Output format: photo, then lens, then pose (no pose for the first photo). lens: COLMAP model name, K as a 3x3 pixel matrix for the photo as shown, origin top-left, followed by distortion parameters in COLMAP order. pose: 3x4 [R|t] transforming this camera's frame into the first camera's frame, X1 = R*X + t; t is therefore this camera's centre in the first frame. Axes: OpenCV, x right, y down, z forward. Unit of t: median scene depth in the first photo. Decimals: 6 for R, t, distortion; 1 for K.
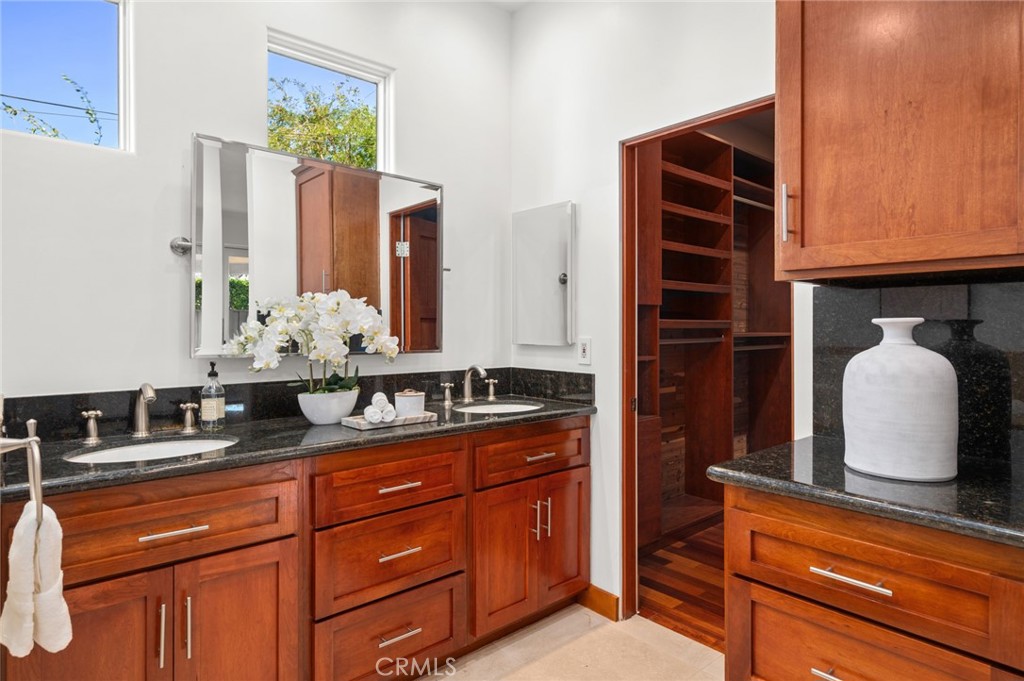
lens RADIAL K [[562.6, 0, 513.1], [0, 562.6, 333.0], [0, 0, 1]] dist [0.003751, 0.000640]
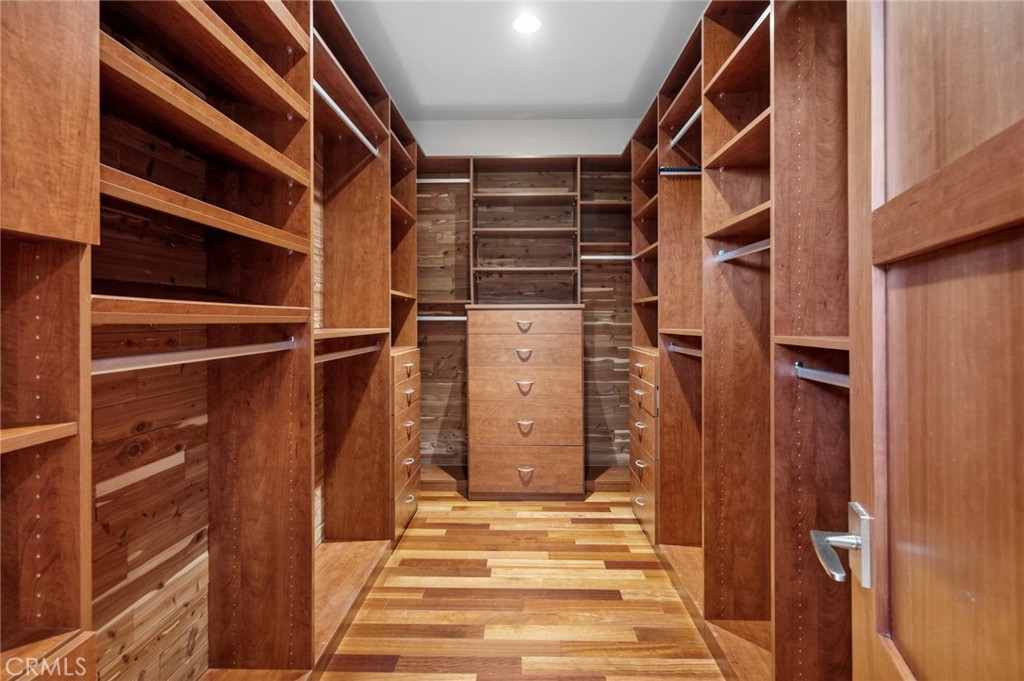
lens RADIAL K [[476.2, 0, 516.8], [0, 476.2, 318.4], [0, 0, 1]] dist [0.009649, -0.000164]
pose [[0.668853, 0.003272, 0.743387, 0.185370], [0.008524, 0.999891, -0.012070, -0.005442], [-0.743346, 0.014409, 0.668752, 0.553936]]
